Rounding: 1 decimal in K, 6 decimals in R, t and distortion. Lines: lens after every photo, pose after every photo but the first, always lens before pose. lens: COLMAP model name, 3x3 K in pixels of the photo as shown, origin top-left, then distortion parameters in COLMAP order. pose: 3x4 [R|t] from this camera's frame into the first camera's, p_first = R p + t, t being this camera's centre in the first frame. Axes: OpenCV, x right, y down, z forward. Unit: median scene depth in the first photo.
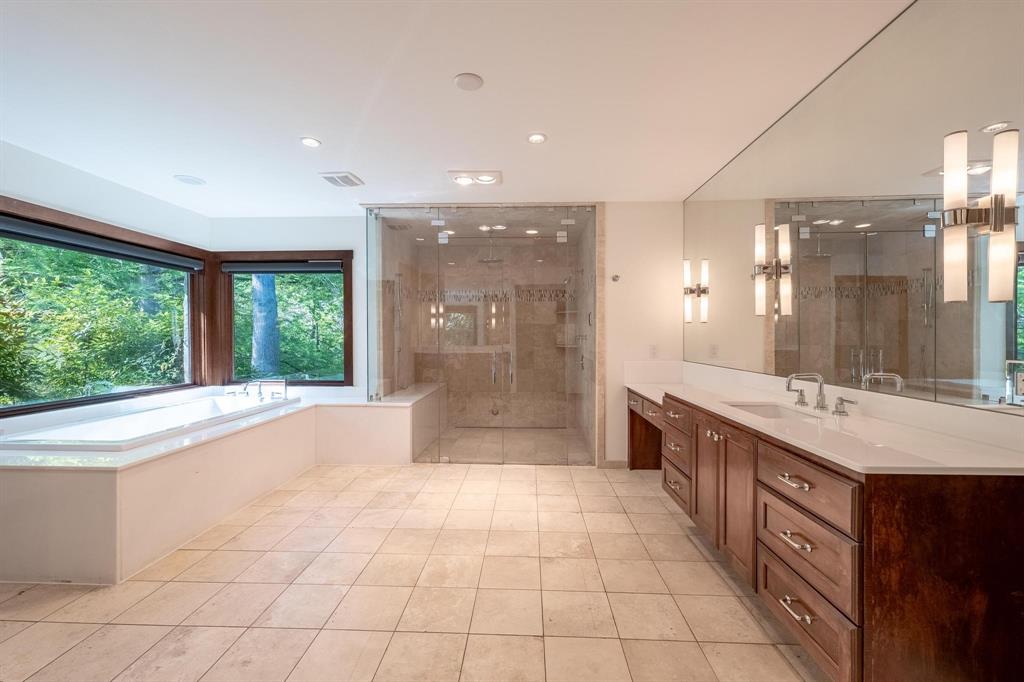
lens RADIAL K [[421.7, 0, 512.6], [0, 421.7, 338.8], [0, 0, 1]] dist [0.007100, -0.000180]
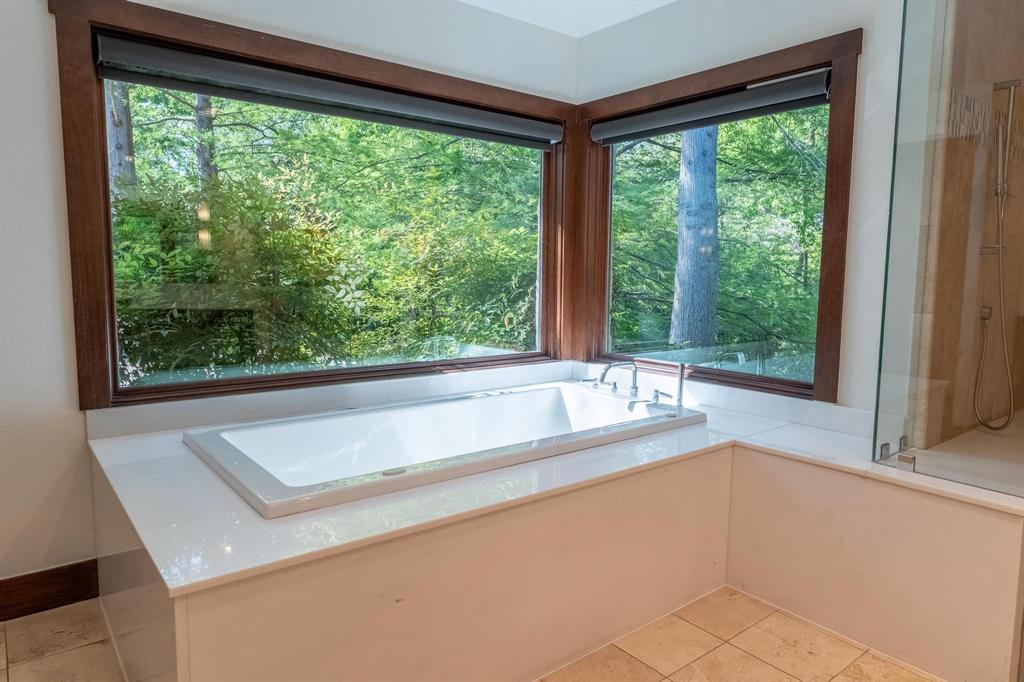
lens RADIAL K [[655.9, 0, 514.7], [0, 655.9, 339.2], [0, 0, 1]] dist [-0.000511, 0.002983]
pose [[0.651473, 0.088752, -0.753462, -0.128341], [-0.017555, 0.994631, 0.101982, -0.000145], [0.758468, -0.053211, 0.649534, 0.403677]]
